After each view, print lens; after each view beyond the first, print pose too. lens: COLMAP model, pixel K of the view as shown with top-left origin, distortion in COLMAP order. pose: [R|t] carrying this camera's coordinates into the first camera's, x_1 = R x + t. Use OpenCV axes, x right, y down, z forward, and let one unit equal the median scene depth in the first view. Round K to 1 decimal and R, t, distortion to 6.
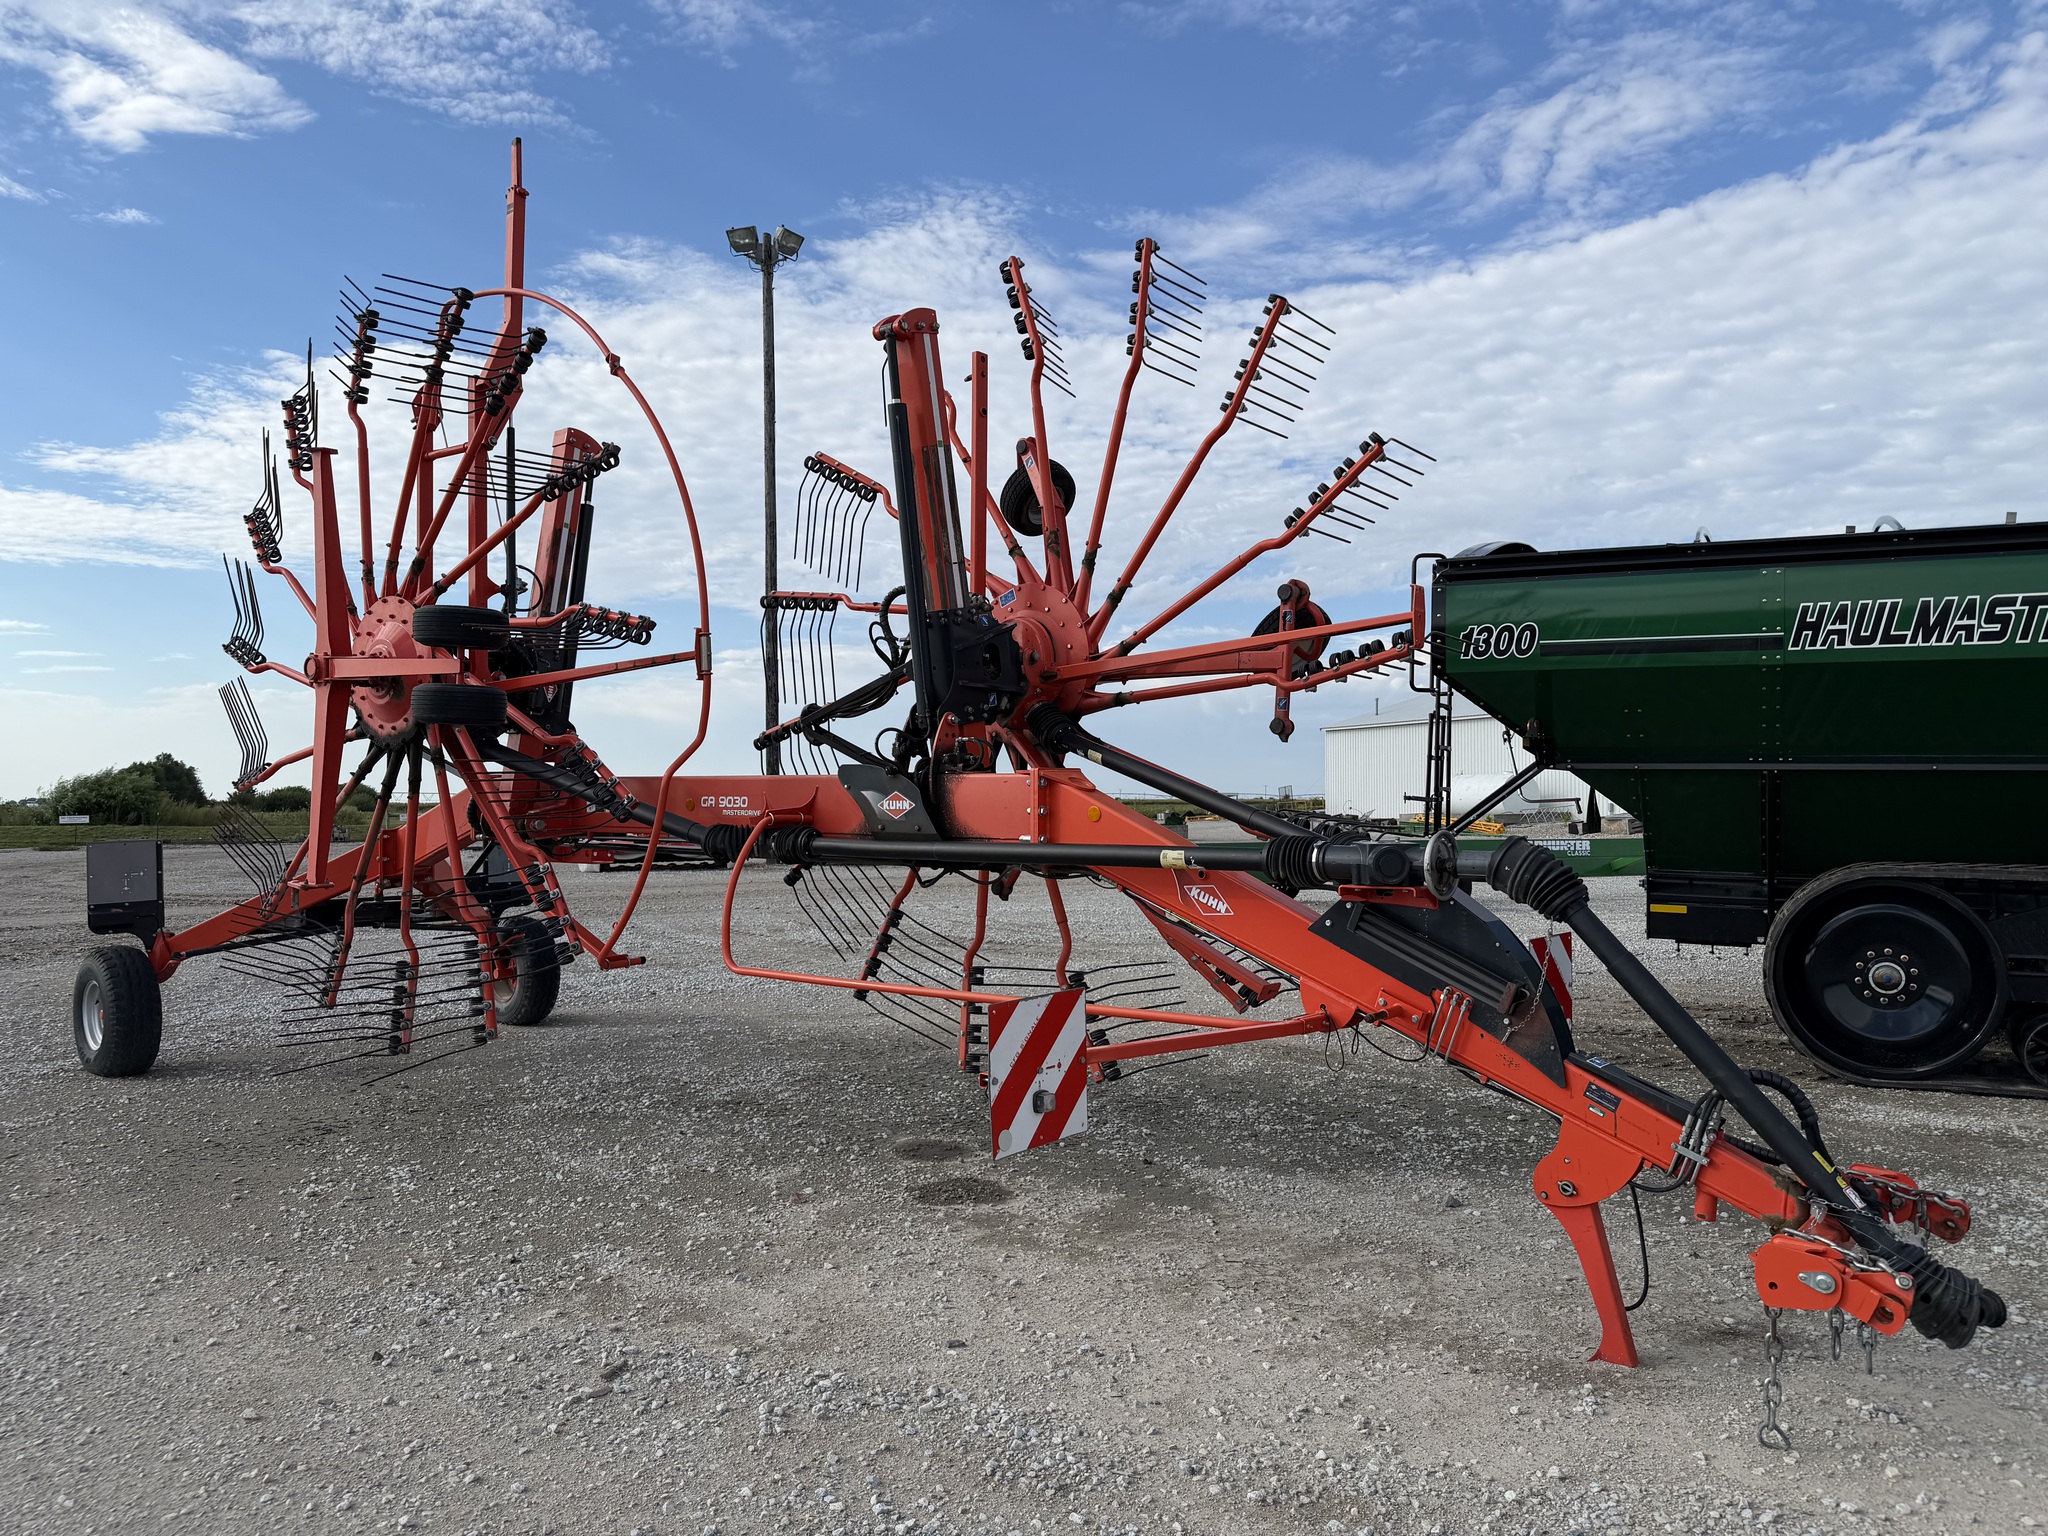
lens RADIAL K [[1421.6, 0, 1024.0], [0, 1421.6, 768.0], [0, 0, 1]] dist [0.084794, -0.000260]
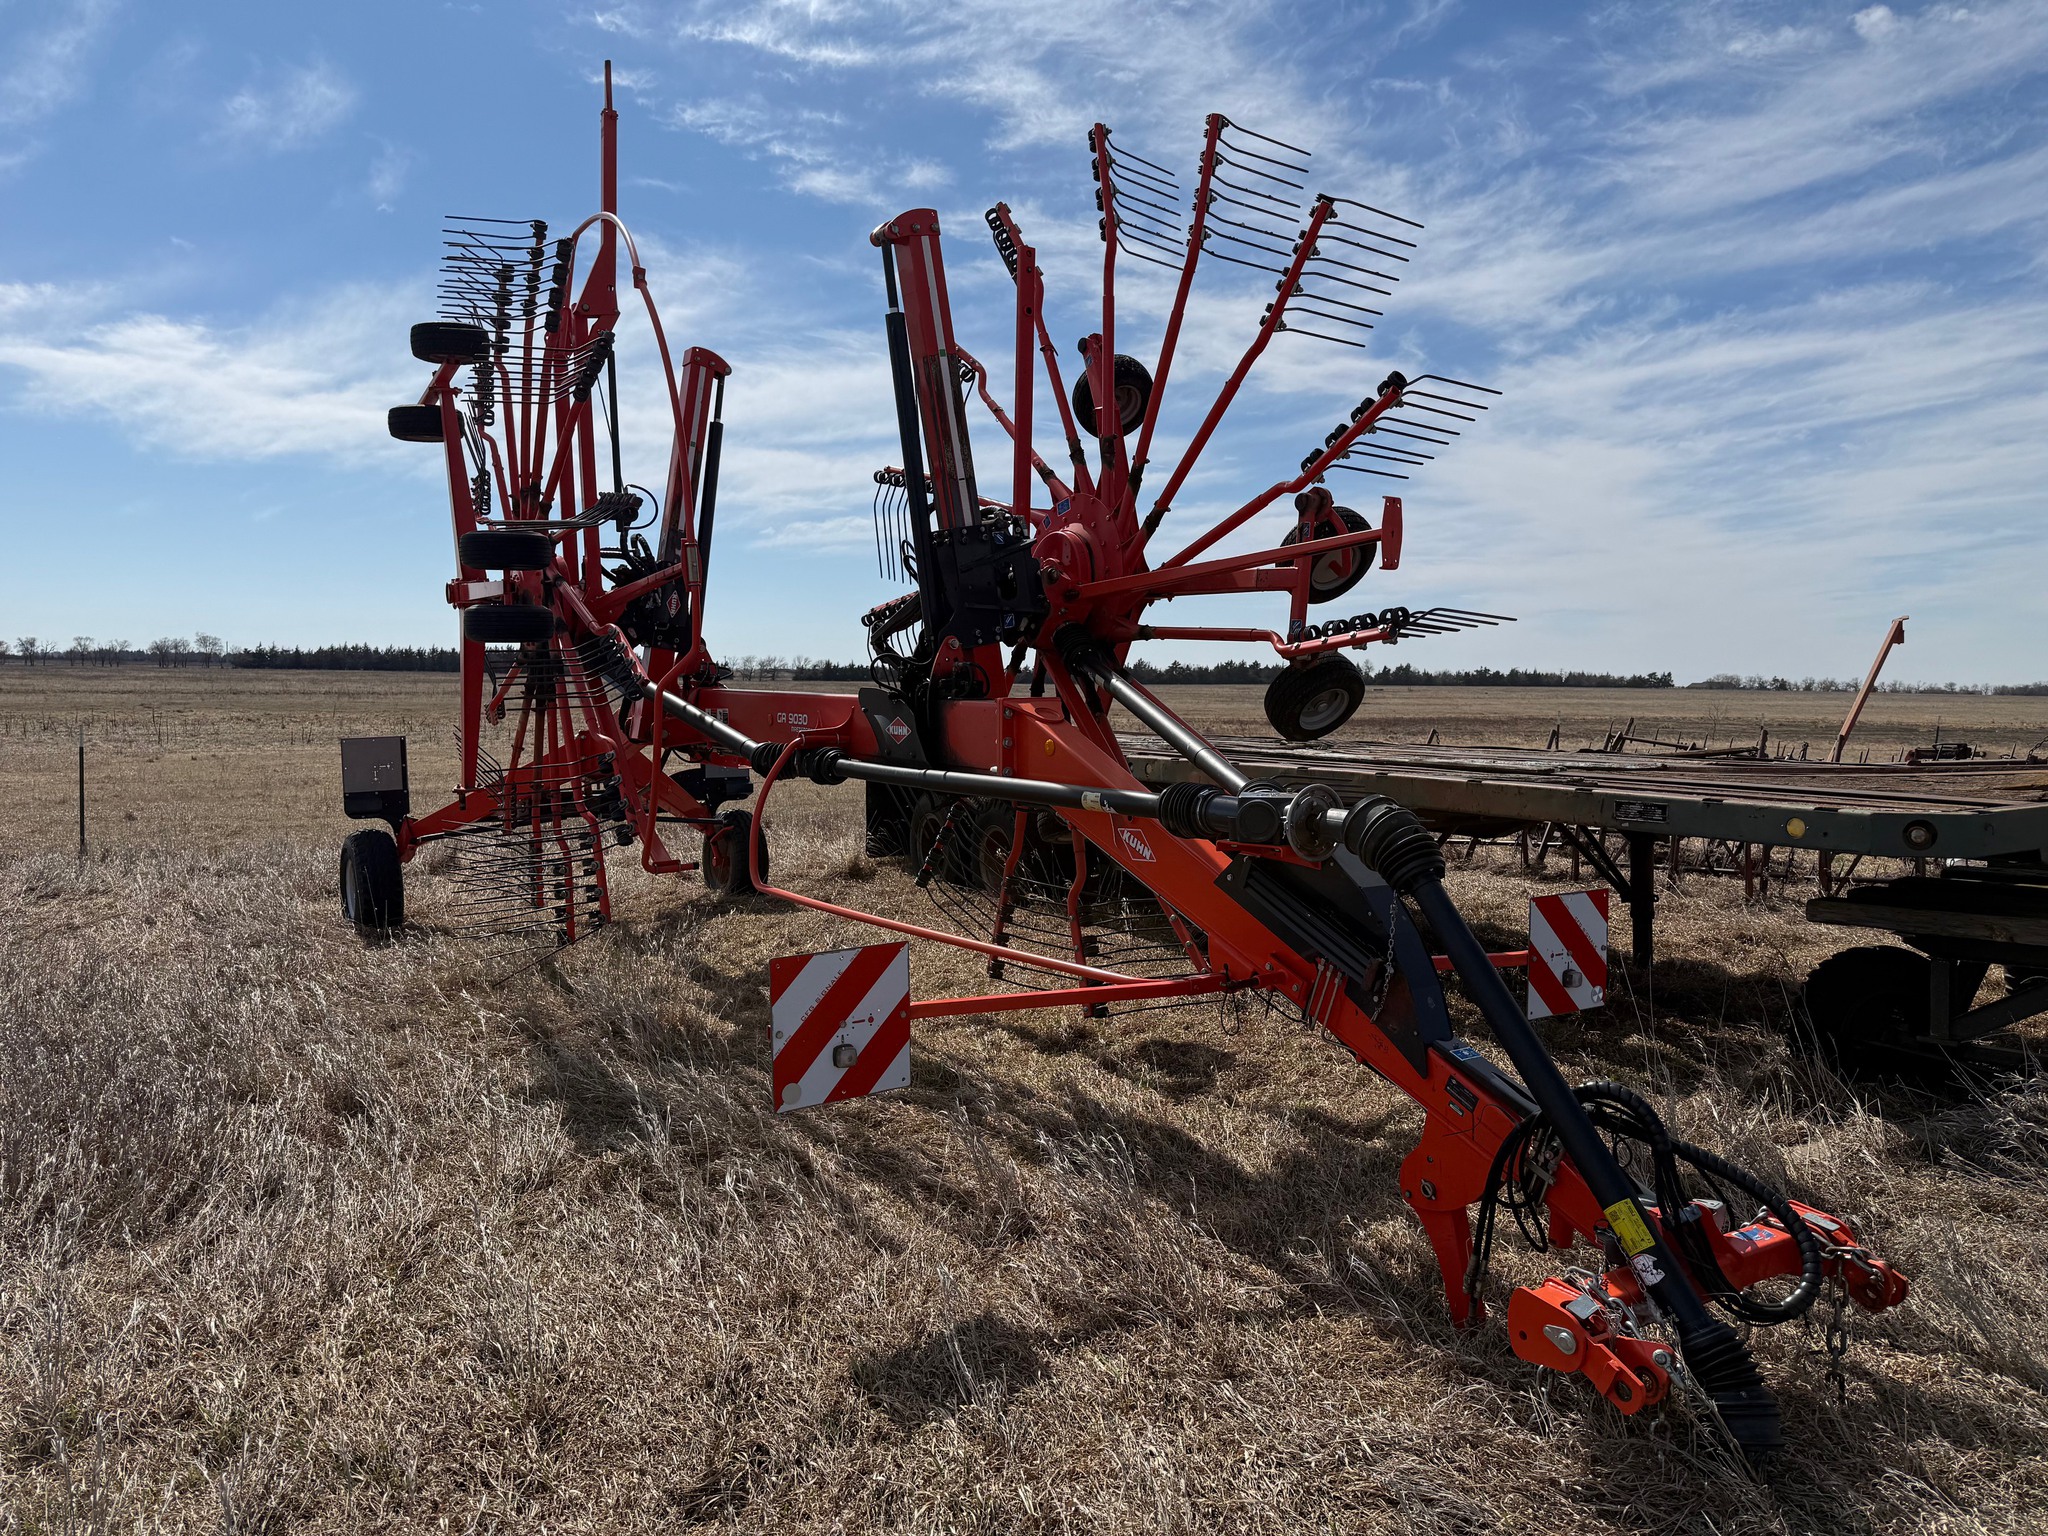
lens RADIAL K [[1421.6, 0, 1024.0], [0, 1421.6, 768.0], [0, 0, 1]] dist [0.084794, -0.000260]
pose [[0.962266, 0.021963, -0.271223, 0.266096], [0.001669, 0.996242, 0.086596, -0.033338], [0.272105, -0.083782, 0.958613, 0.070302]]
